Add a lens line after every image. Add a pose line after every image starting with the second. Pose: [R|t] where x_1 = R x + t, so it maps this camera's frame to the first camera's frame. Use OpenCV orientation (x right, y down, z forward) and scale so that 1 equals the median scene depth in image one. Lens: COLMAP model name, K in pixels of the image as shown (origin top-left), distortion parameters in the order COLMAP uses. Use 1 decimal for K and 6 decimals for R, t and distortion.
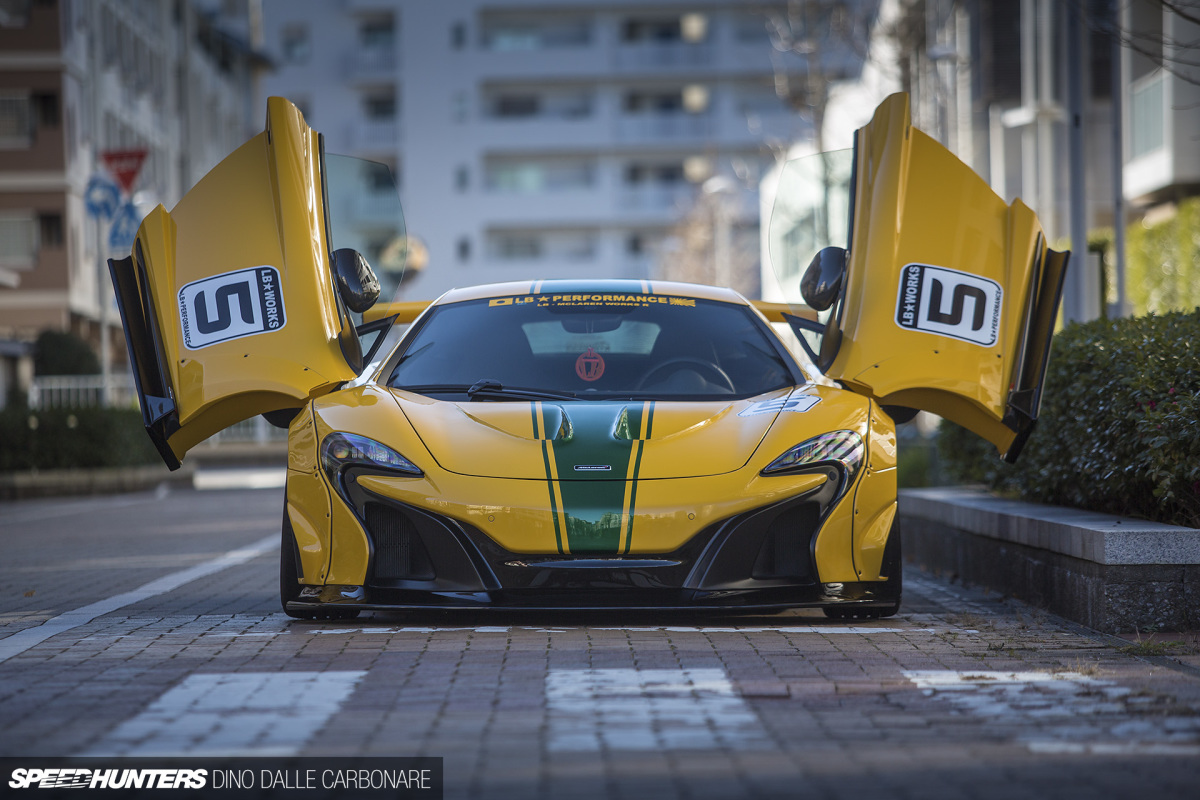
lens RADIAL K [[6108.6, 0, 599.3], [0, 6108.6, 401.2], [0, 0, 1]] dist [1.736106, 0.000000]
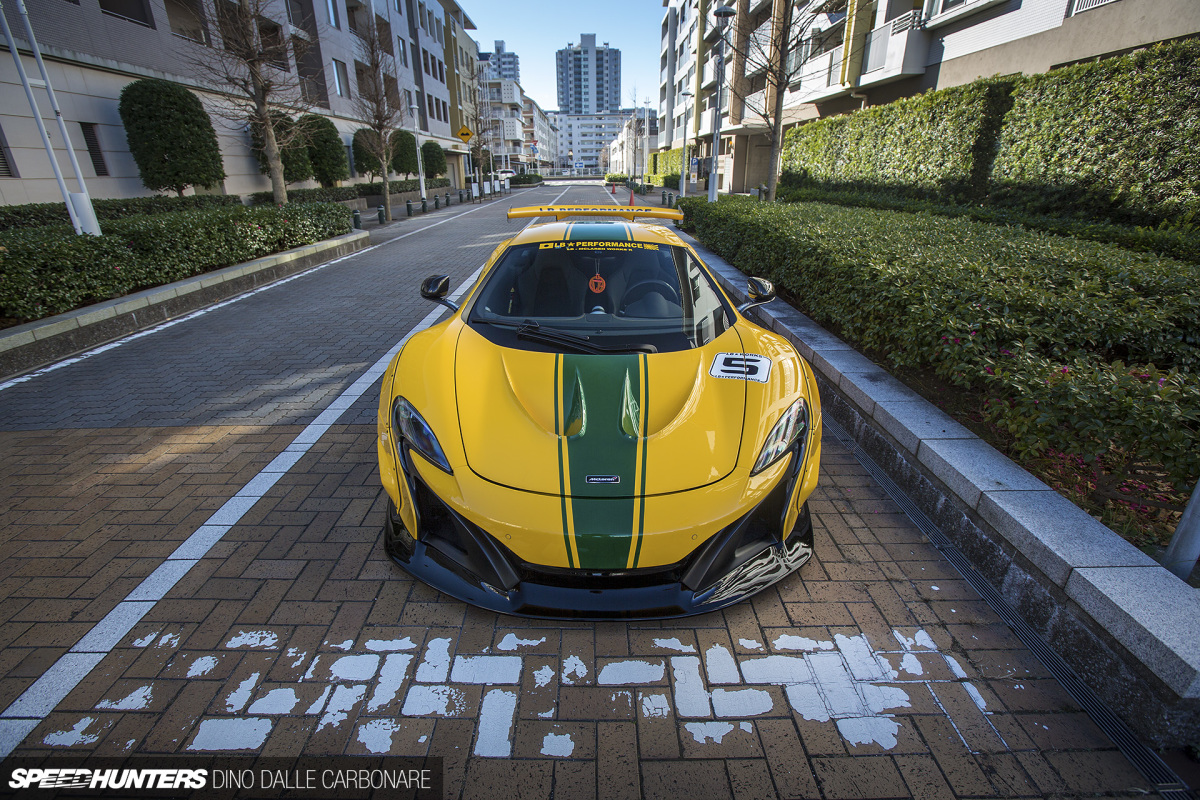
lens RADIAL K [[541.2, 0, 592.4], [0, 541.2, 393.9], [0, 0, 1]] dist [-0.035816, 0.010686]
pose [[0.999935, 0.010717, 0.003915, -0.003370], [-0.011395, 0.920862, 0.389723, -0.039206], [0.000572, -0.389742, 0.920924, 0.884561]]
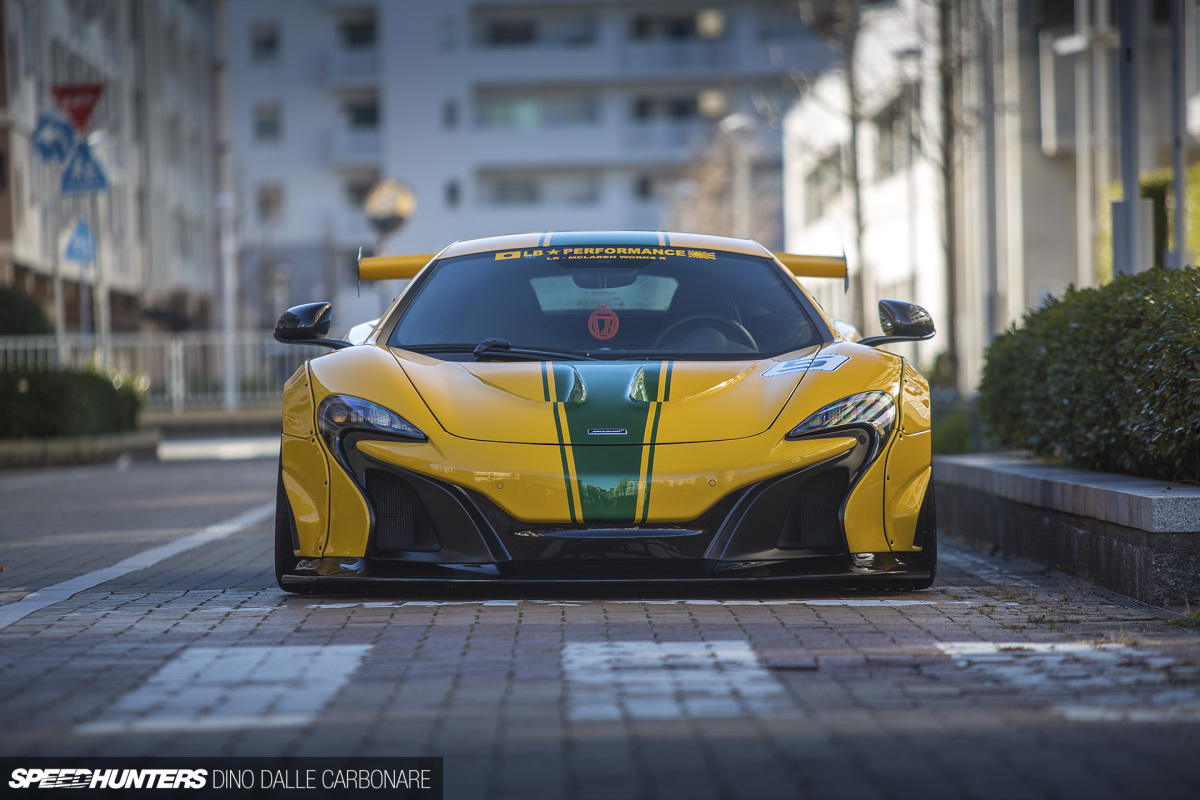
lens RADIAL K [[6830.5, 0, 606.4], [0, 6830.5, 395.8], [0, 0, 1]] dist [2.381976, 0.000000]
pose [[0.999995, -0.003034, 0.000439, -0.001613], [0.003032, 0.999984, 0.004846, 0.000267], [-0.000454, -0.004844, 0.999988, -0.050640]]
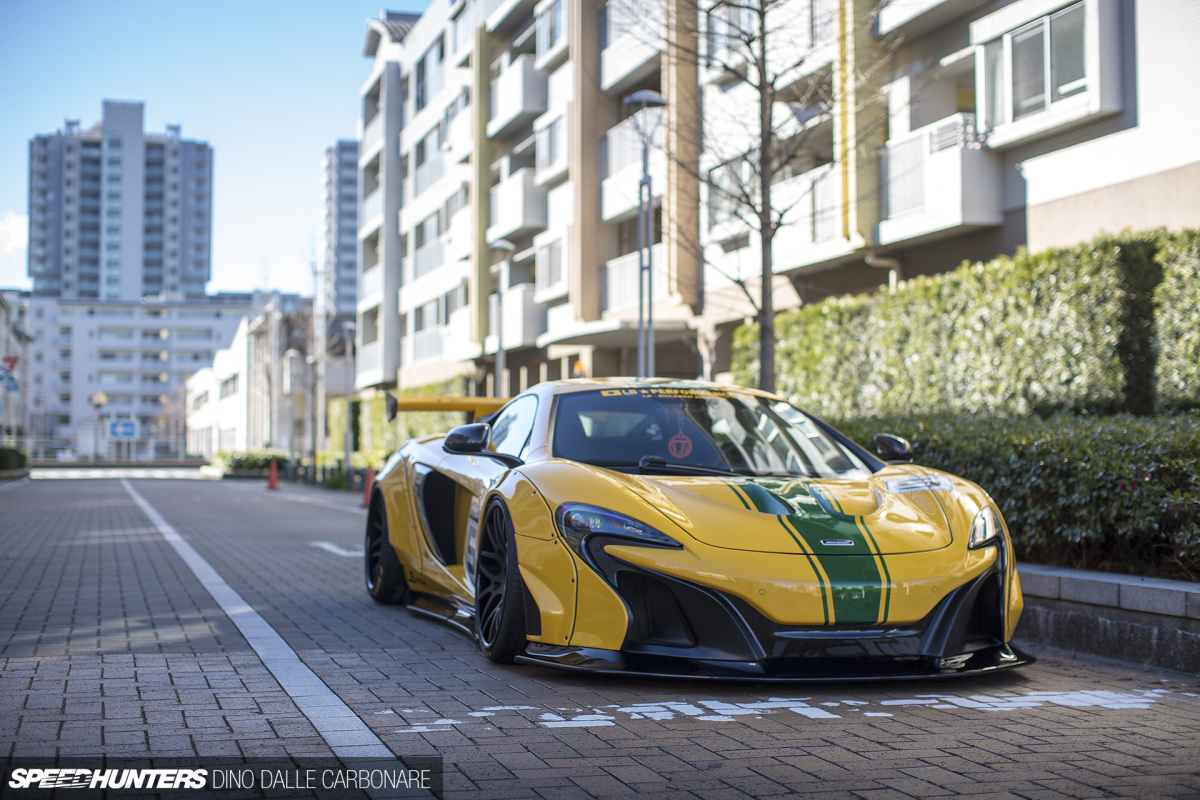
lens RADIAL K [[1728.1, 0, 600.7], [0, 1728.1, 394.5], [0, 0, 1]] dist [-0.090537, 0.000000]
pose [[0.961361, 0.031775, 0.273450, -0.120768], [-0.022489, 0.999061, -0.037026, -0.002884], [-0.274370, 0.029445, 0.961173, 0.693174]]
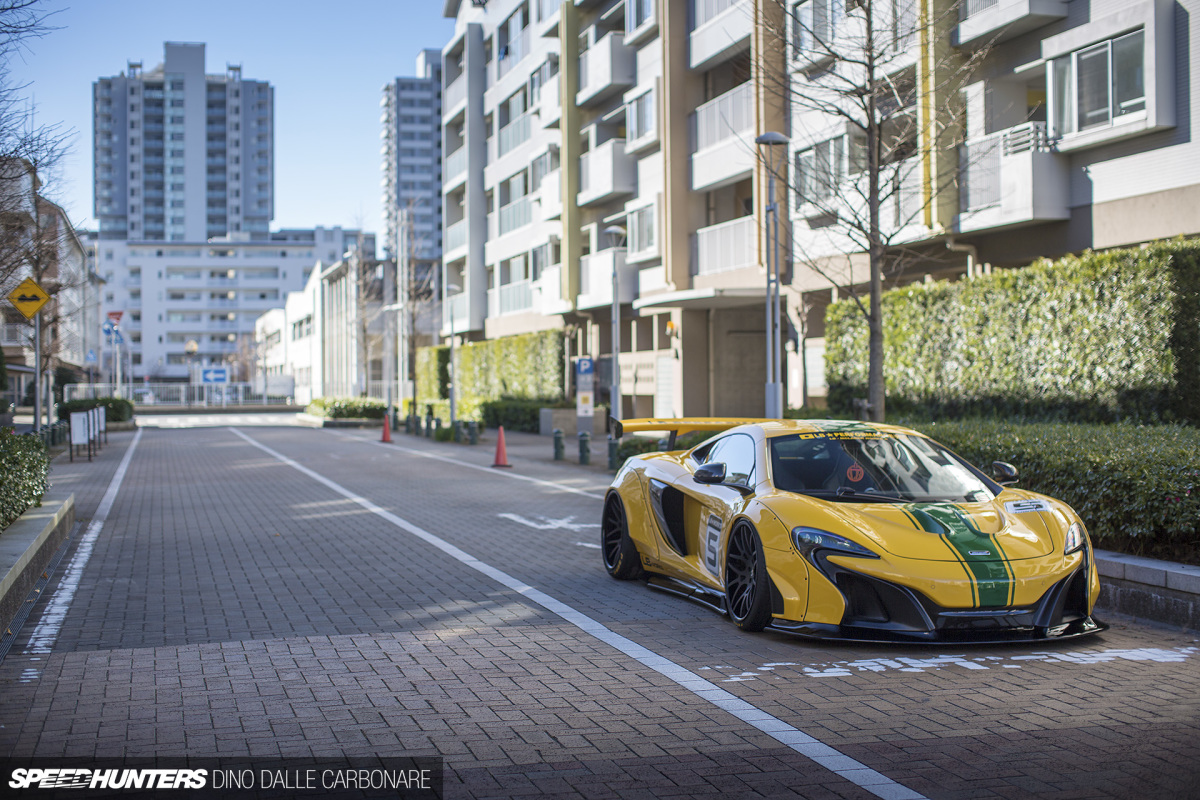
lens RADIAL K [[1728.1, 0, 616.2], [0, 1728.1, 402.6], [0, 0, 1]] dist [-0.090537, 0.000000]
pose [[0.967404, 0.010783, 0.253007, -0.205799], [-0.013574, 0.999865, 0.009288, -0.031388], [-0.252873, -0.012420, 0.967420, 0.557105]]
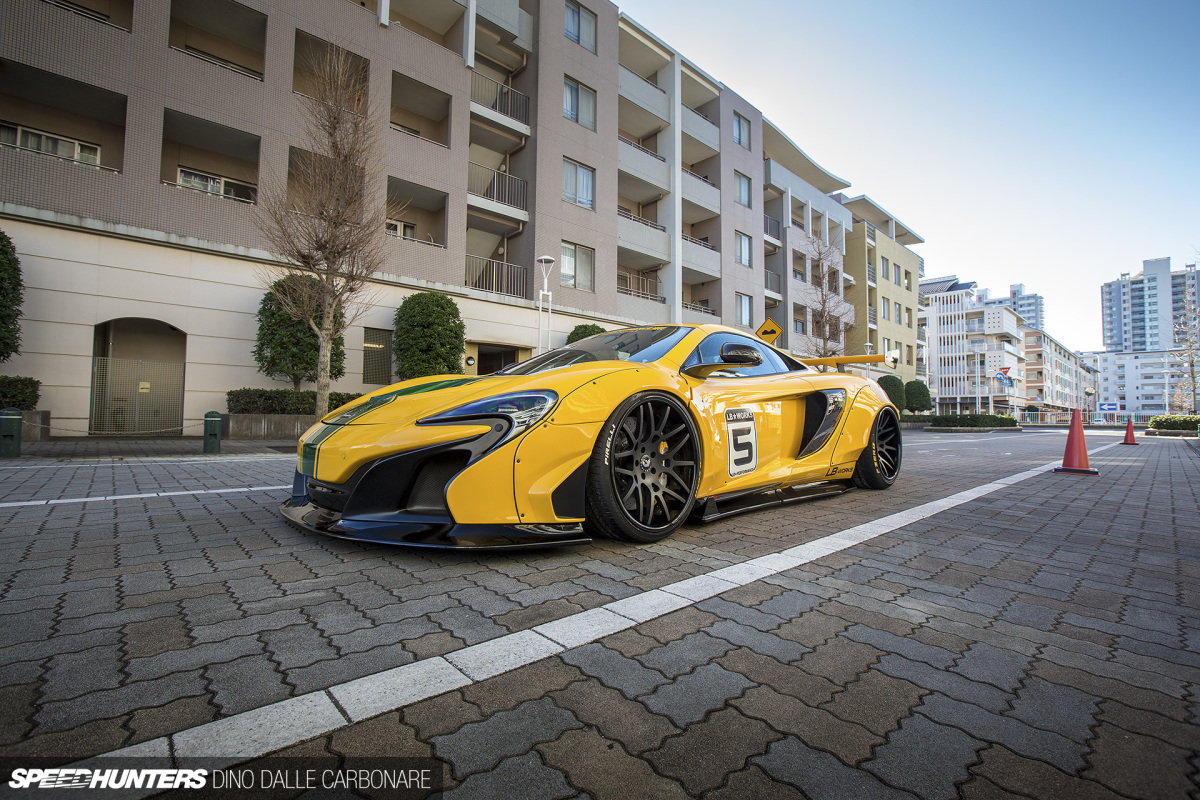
lens RADIAL K [[541.2, 0, 591.6], [0, 541.2, 403.8], [0, 0, 1]] dist [-0.035816, 0.010686]
pose [[0.669384, 0.007834, -0.742875, 0.076337], [-0.021066, 0.999742, -0.008439, 0.000954], [0.742618, 0.021298, 0.669377, 1.445756]]
